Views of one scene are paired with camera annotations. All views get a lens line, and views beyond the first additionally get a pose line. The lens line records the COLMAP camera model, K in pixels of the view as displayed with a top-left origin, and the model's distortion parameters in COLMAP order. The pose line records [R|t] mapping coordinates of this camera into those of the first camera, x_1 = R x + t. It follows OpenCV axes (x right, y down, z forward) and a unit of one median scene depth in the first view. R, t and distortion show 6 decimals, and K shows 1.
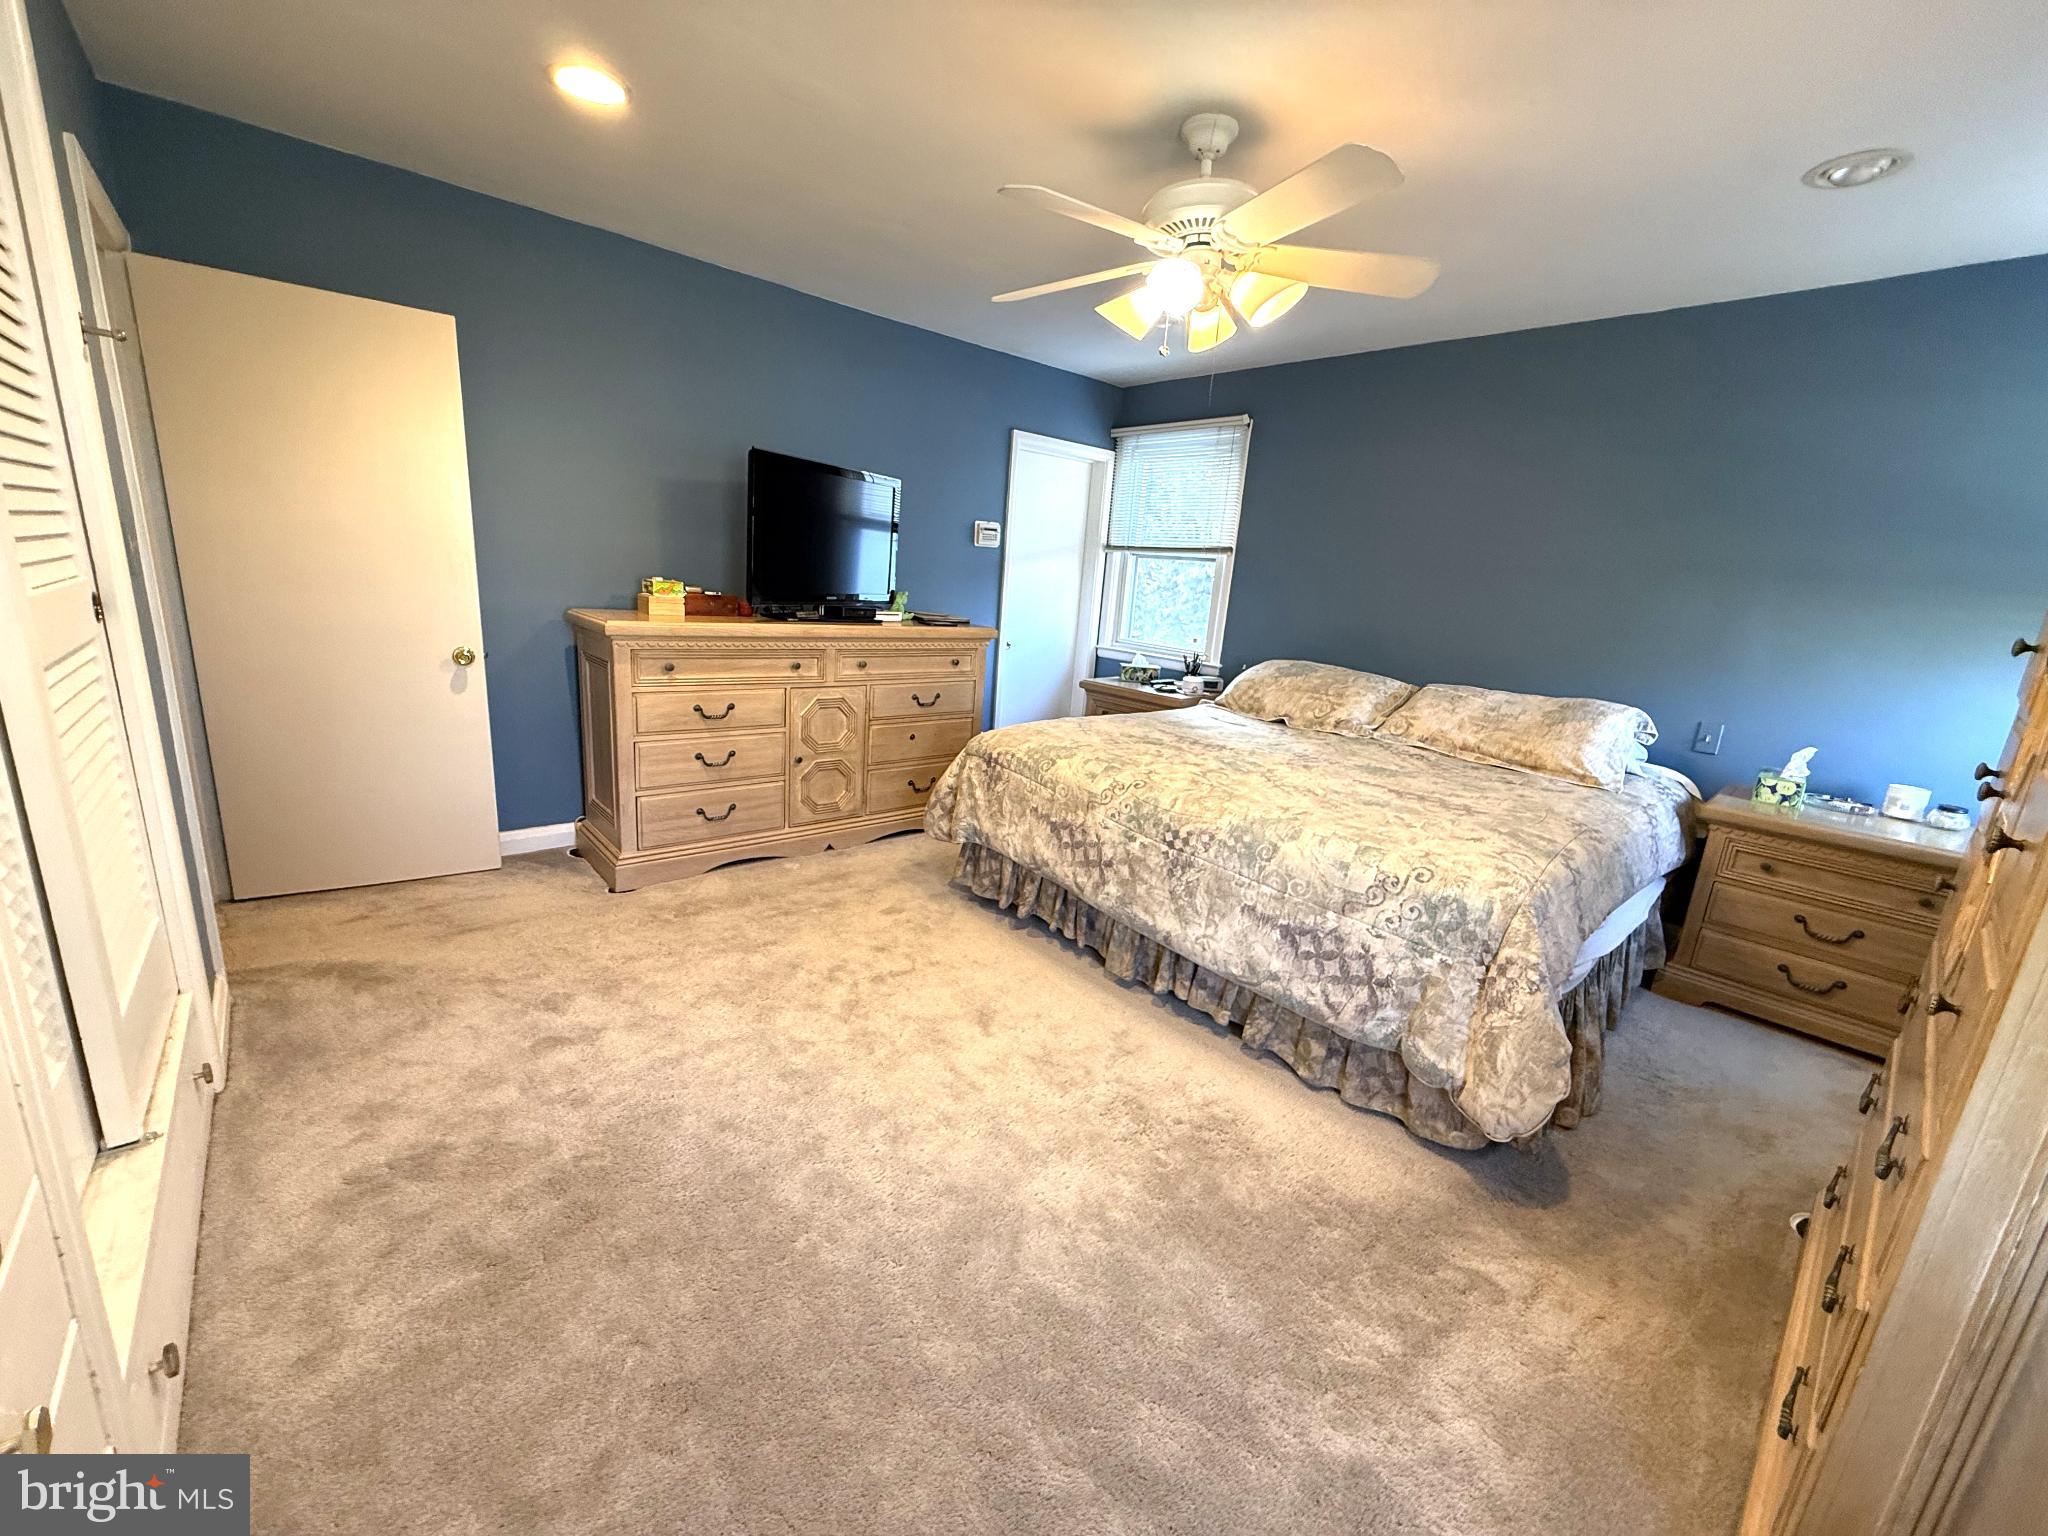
lens RADIAL K [[818.4, 0, 1012.9], [0, 818.4, 762.2], [0, 0, 1]] dist [-0.000986, -0.000031]
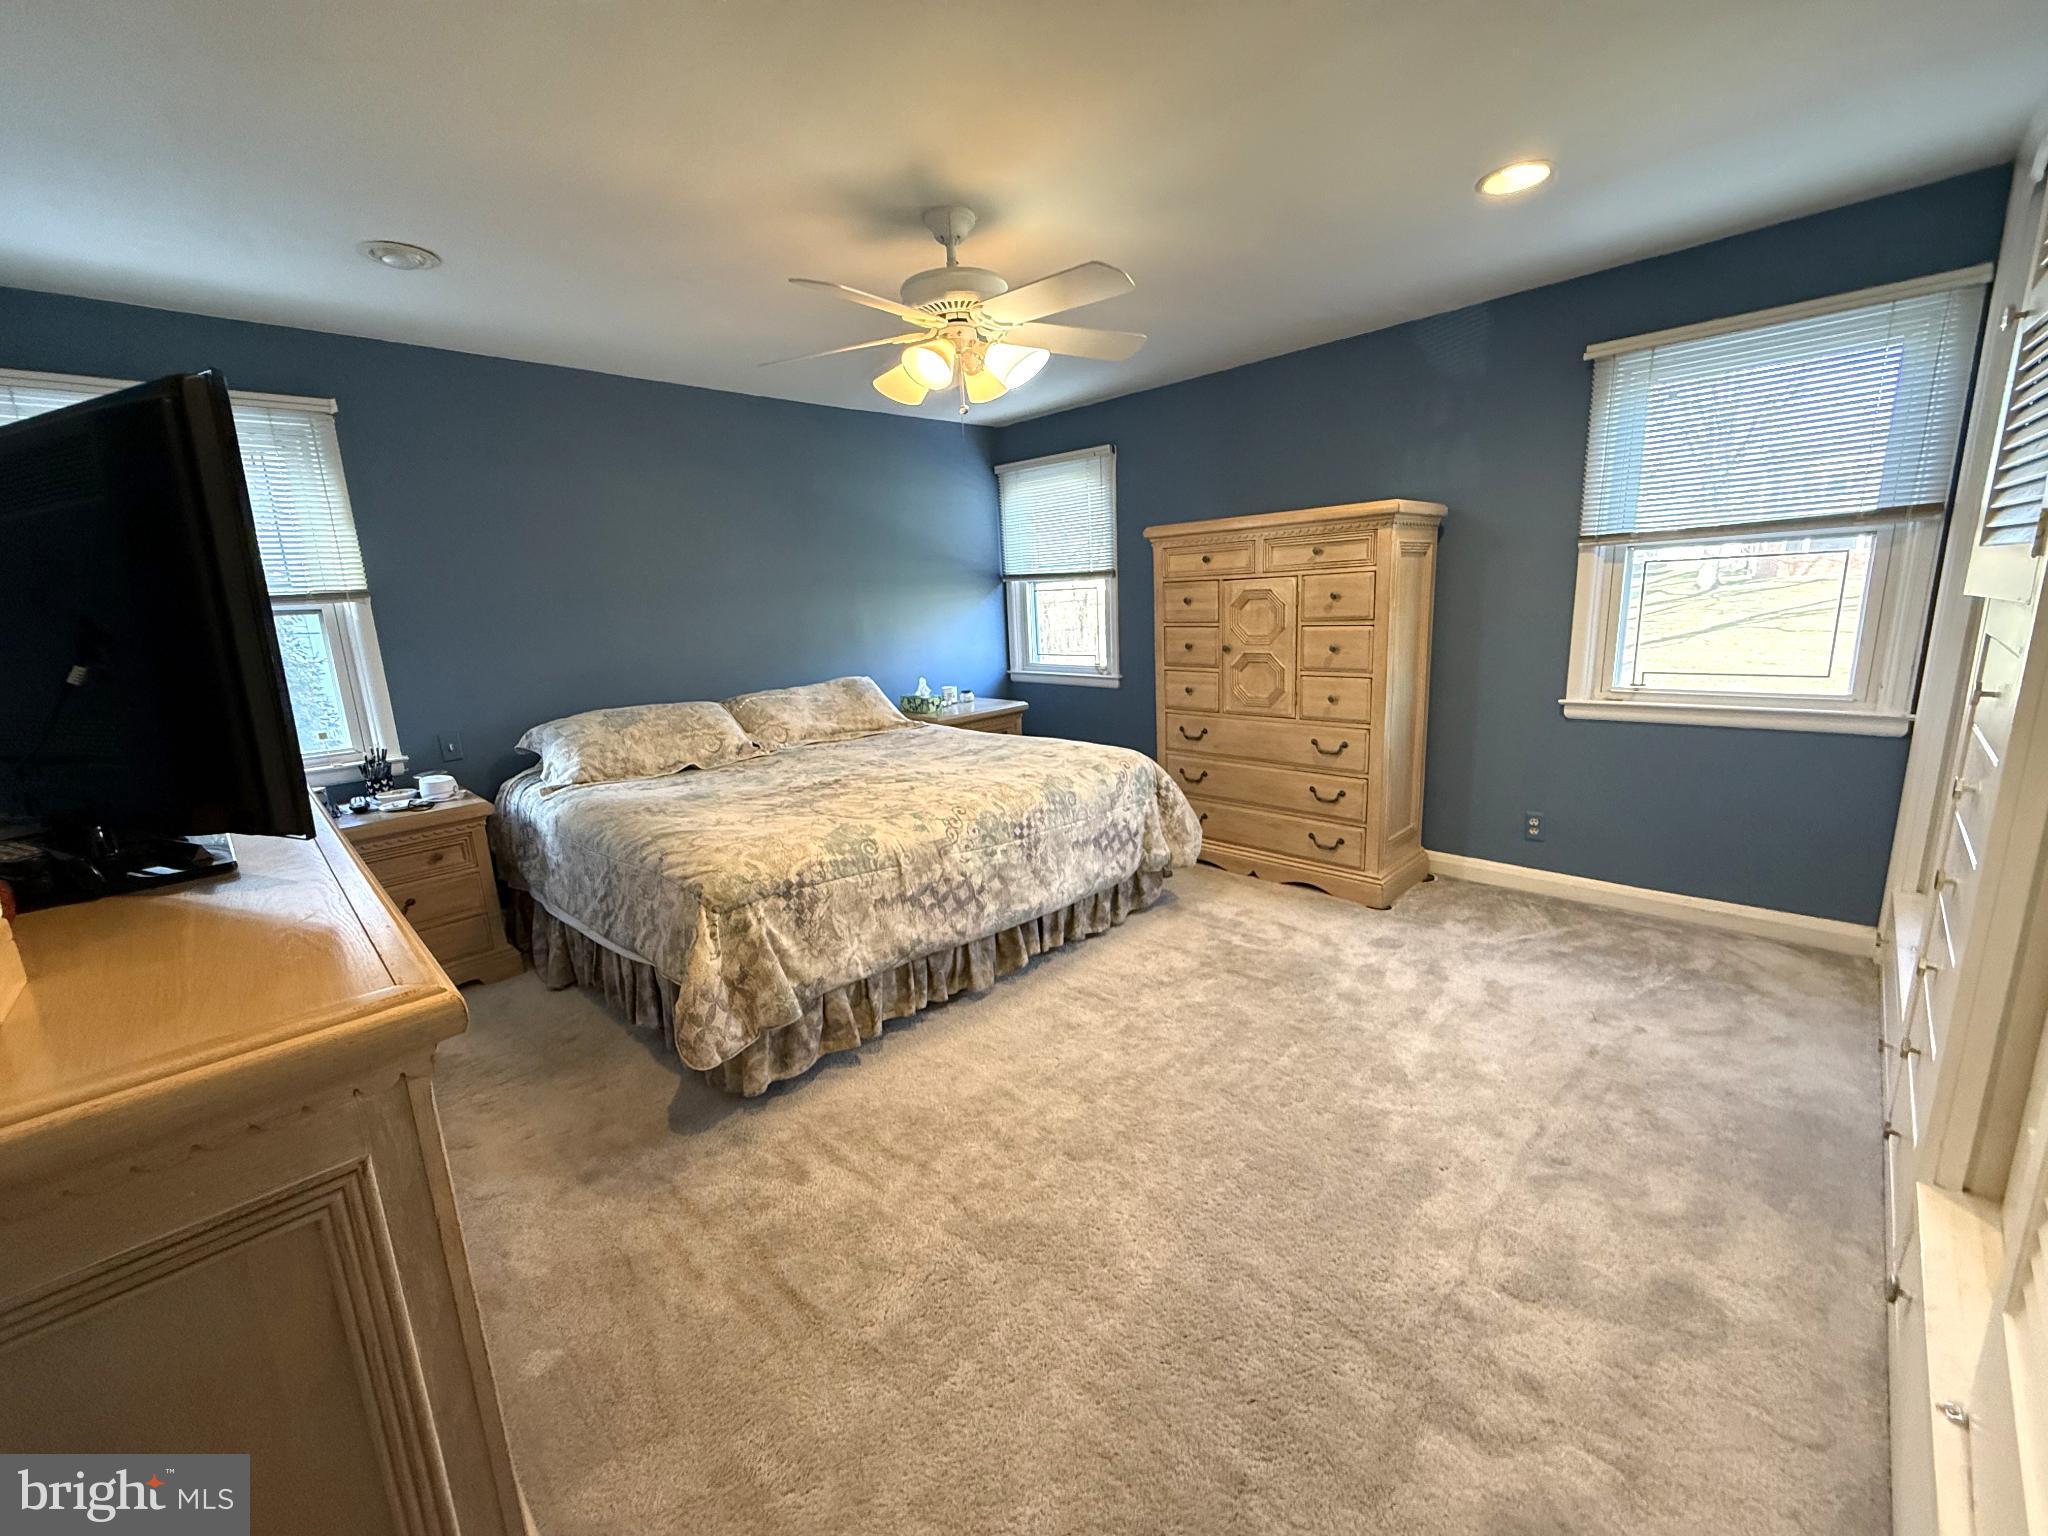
lens RADIAL K [[818.4, 0, 1010.1], [0, 818.4, 773.8], [0, 0, 1]] dist [-0.000986, -0.000031]
pose [[-0.057530, -0.278701, 0.958653, -0.858384], [0.278547, 0.917630, 0.283491, -0.301145], [-0.958698, 0.283339, 0.024840, 0.920194]]
